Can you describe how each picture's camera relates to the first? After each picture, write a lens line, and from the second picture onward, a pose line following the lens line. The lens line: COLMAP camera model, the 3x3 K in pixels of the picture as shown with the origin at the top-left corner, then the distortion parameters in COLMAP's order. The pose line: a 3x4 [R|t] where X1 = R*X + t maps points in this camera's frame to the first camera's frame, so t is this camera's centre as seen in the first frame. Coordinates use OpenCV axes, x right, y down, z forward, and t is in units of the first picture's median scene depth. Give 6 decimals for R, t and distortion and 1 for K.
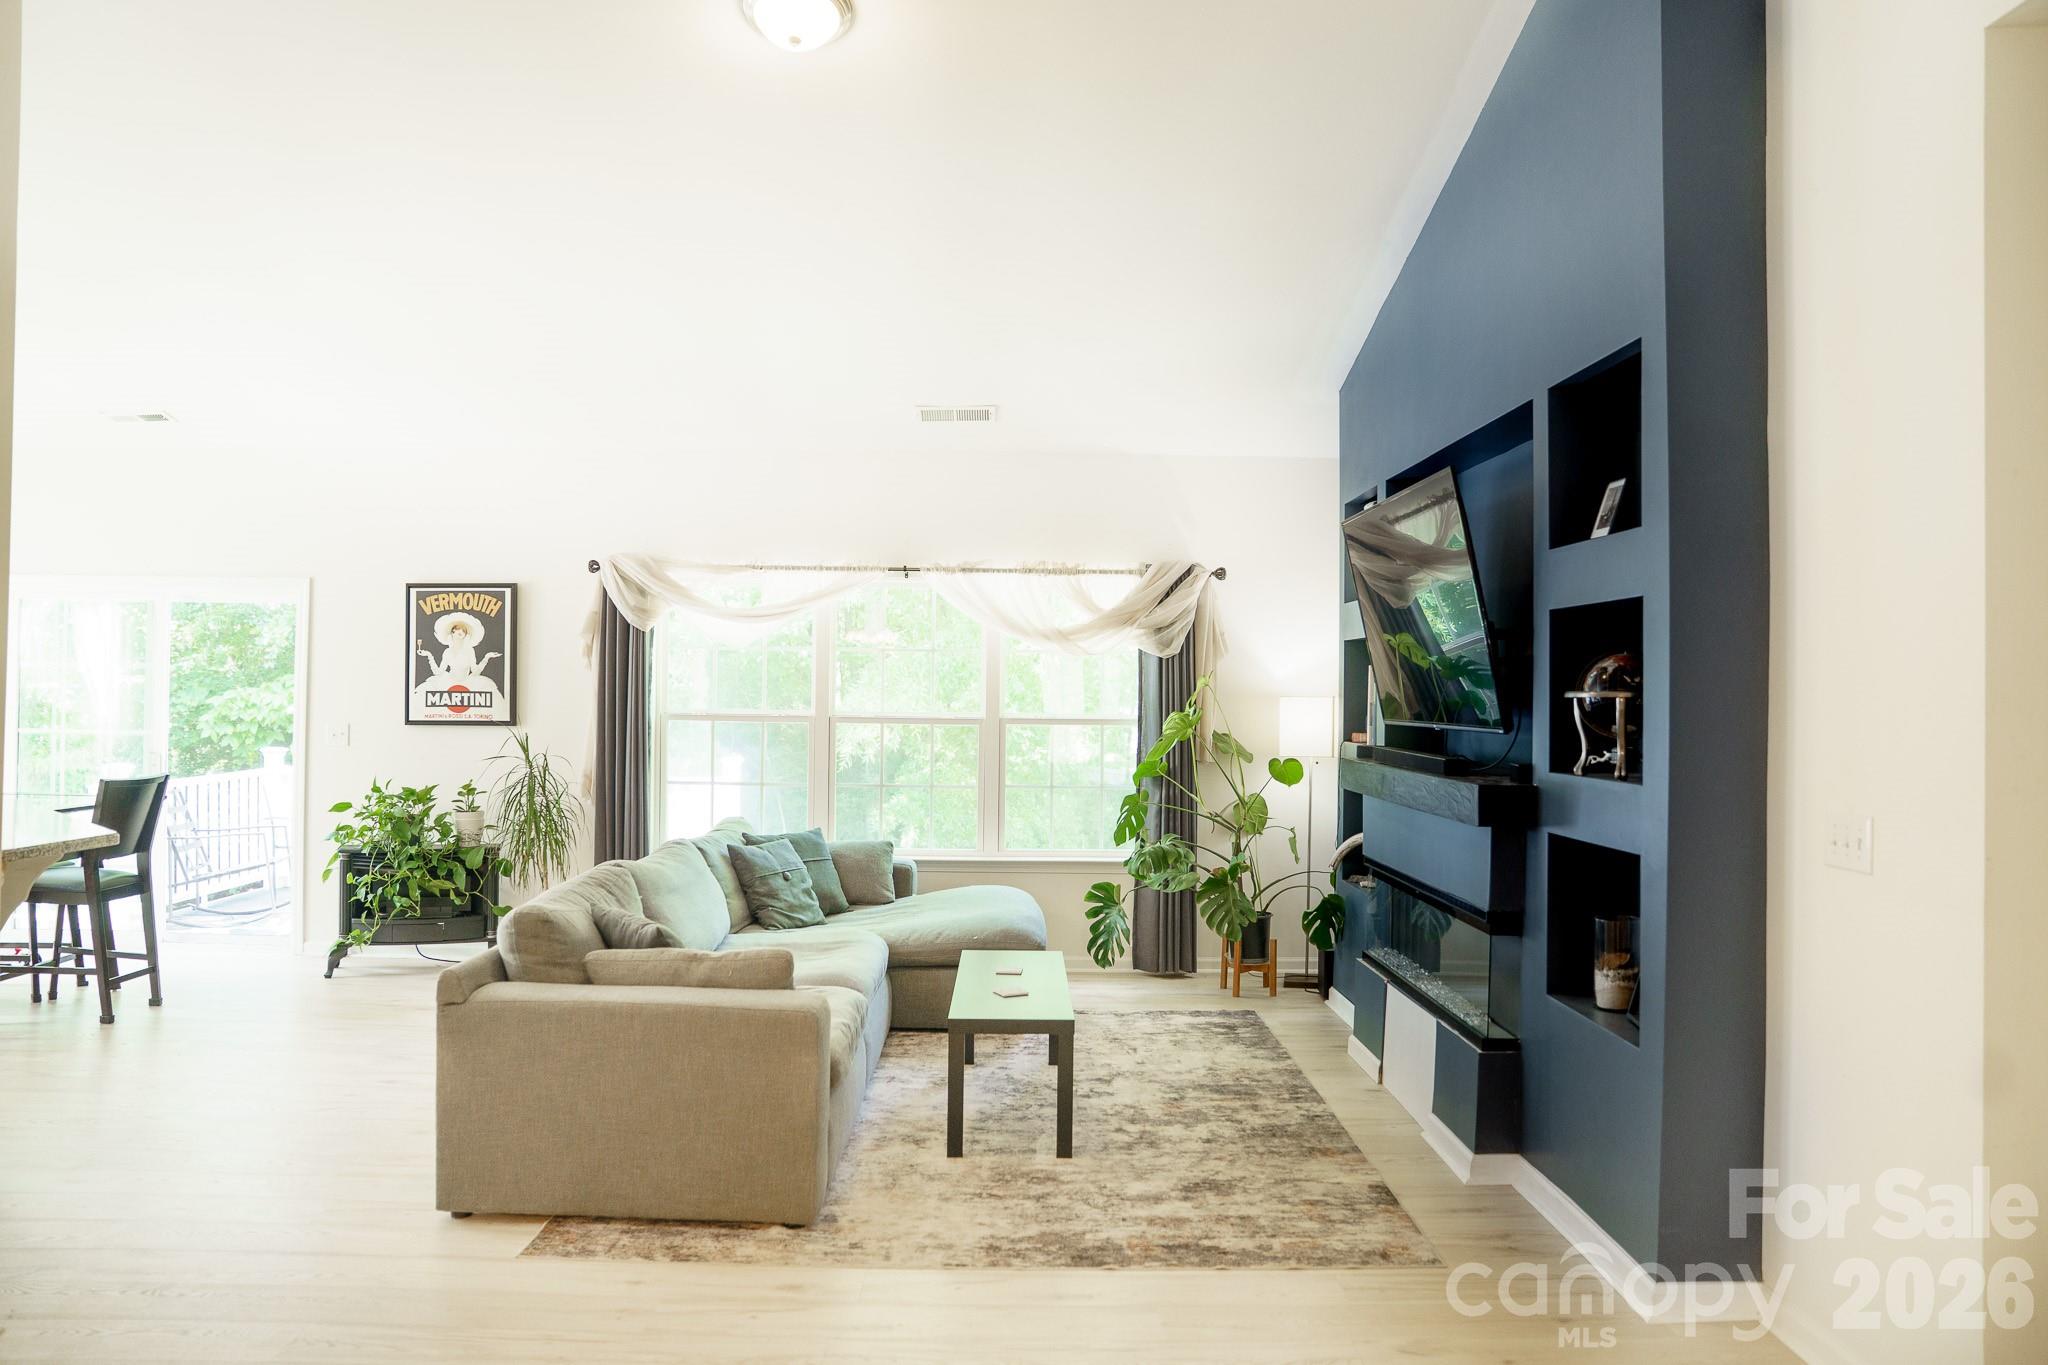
lens RADIAL K [[1433.8, 0, 1024.0], [0, 1433.8, 682.5], [0, 0, 1]] dist [-0.139817, 0.104090]
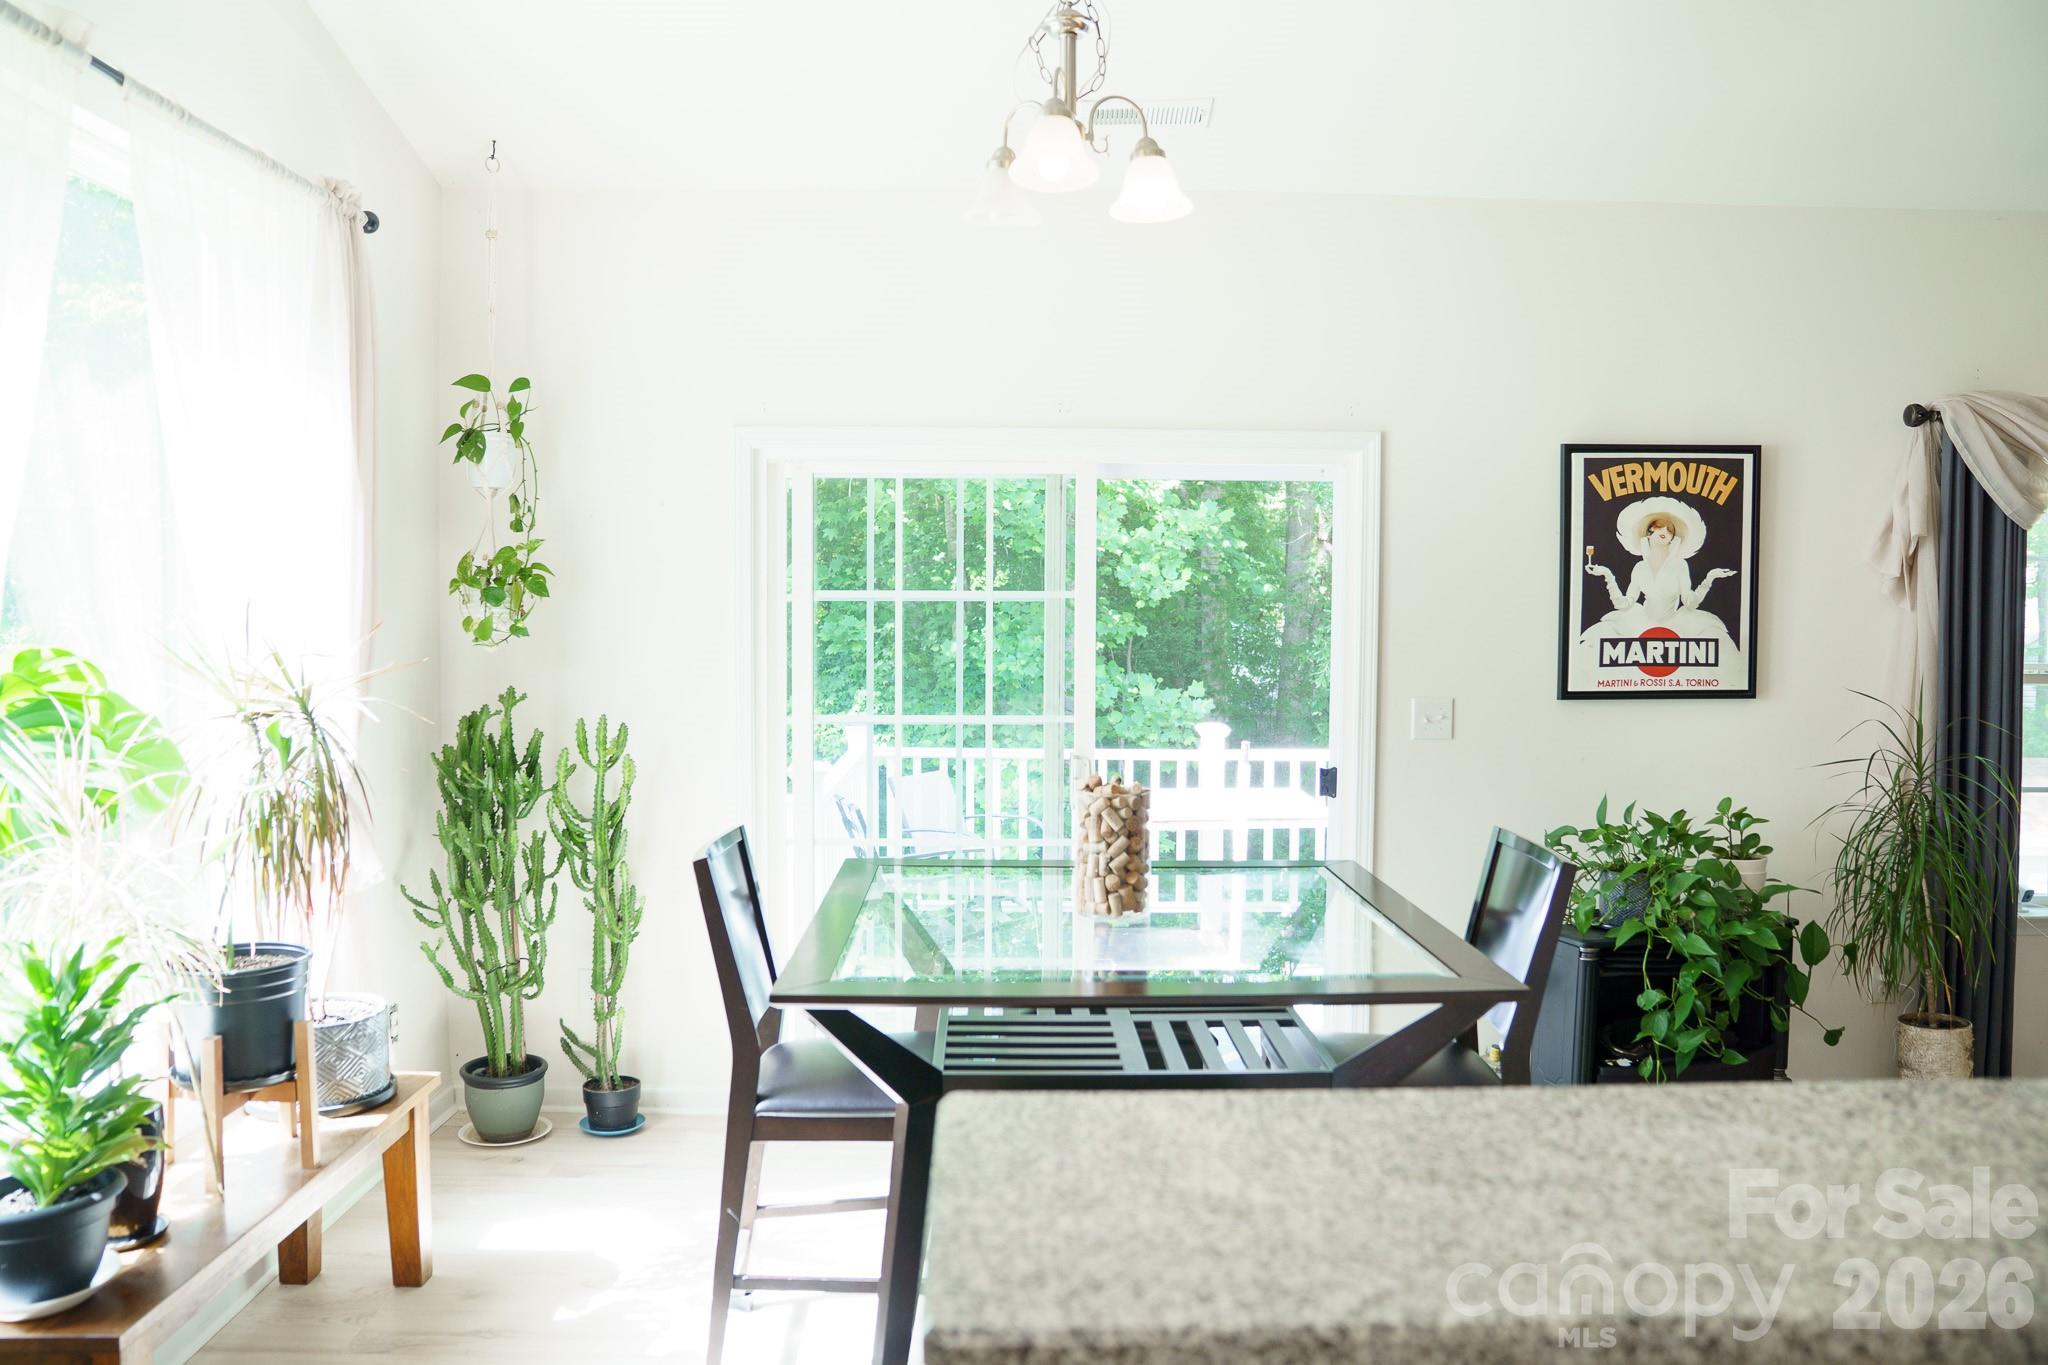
lens RADIAL K [[1493.7, 0, 1011.1], [0, 1493.7, 673.0], [0, 0, 1]] dist [-0.129503, 0.103832]
pose [[0.999943, -0.010722, 0.000017, -0.744640], [0.010708, 0.998718, 0.049465, -0.012989], [-0.000547, -0.049462, 0.998776, 0.471586]]
